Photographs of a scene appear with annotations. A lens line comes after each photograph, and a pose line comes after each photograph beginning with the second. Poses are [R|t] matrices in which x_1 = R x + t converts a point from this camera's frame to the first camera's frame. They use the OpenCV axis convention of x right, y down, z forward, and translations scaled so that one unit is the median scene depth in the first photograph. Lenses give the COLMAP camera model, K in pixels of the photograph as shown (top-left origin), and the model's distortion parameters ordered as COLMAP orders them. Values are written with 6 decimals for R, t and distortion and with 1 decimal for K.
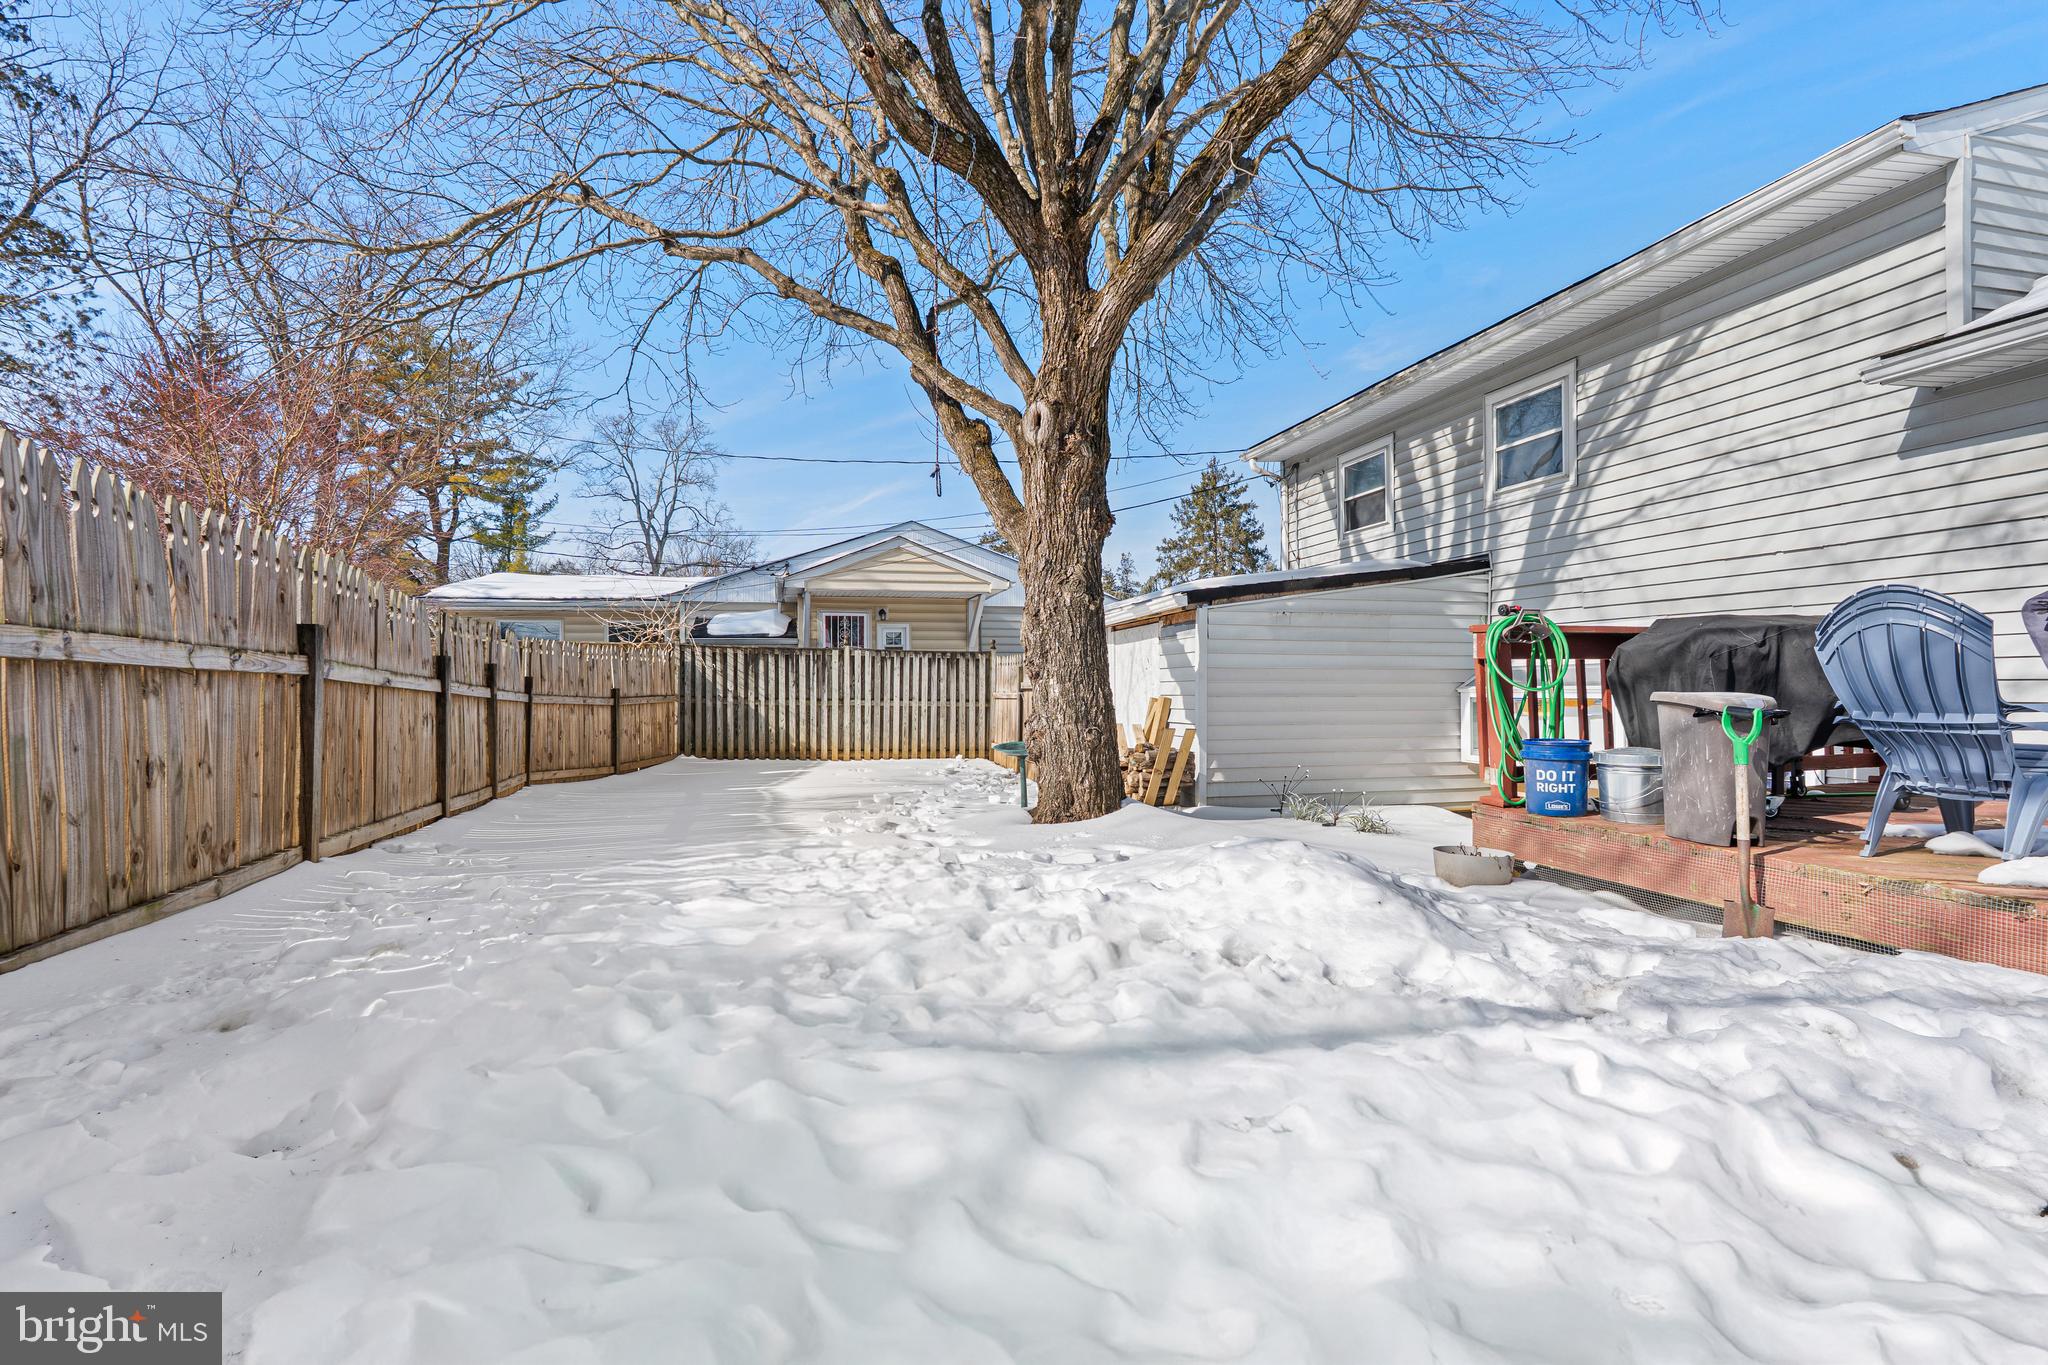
lens RADIAL K [[890.8, 0, 1024.0], [0, 890.8, 682.5], [0, 0, 1]] dist [-0.001011, 0.000048]
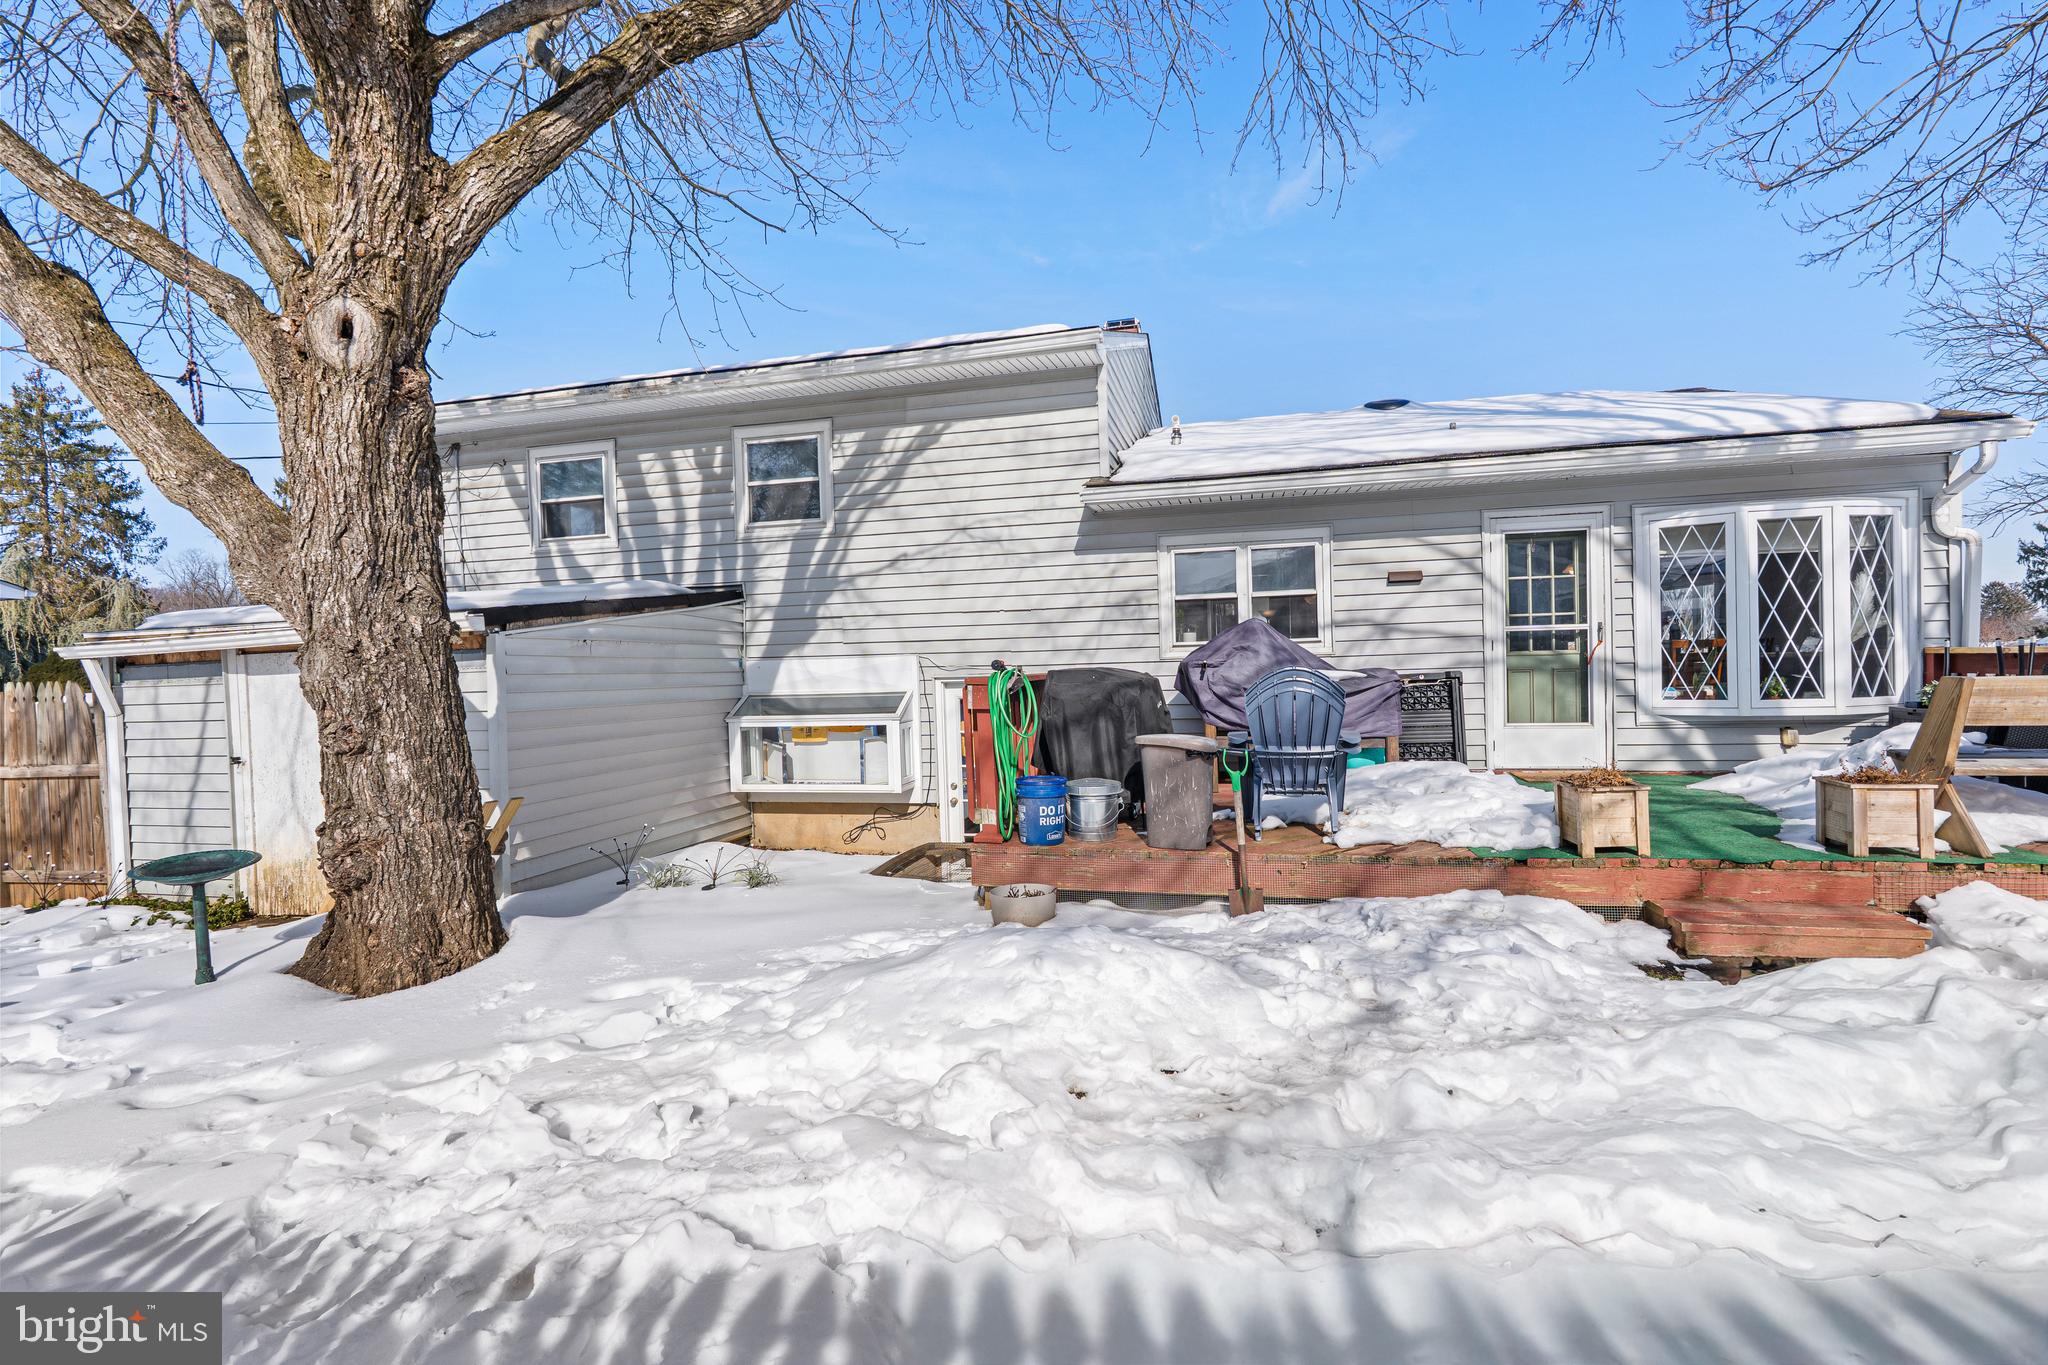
lens RADIAL K [[890.8, 0, 1024.0], [0, 890.8, 682.5], [0, 0, 1]] dist [-0.001011, 0.000048]
pose [[0.497208, -0.019829, 0.867404, -0.229168], [0.022549, 0.999696, 0.009928, -0.039416], [-0.867338, 0.014623, 0.497505, 0.241688]]
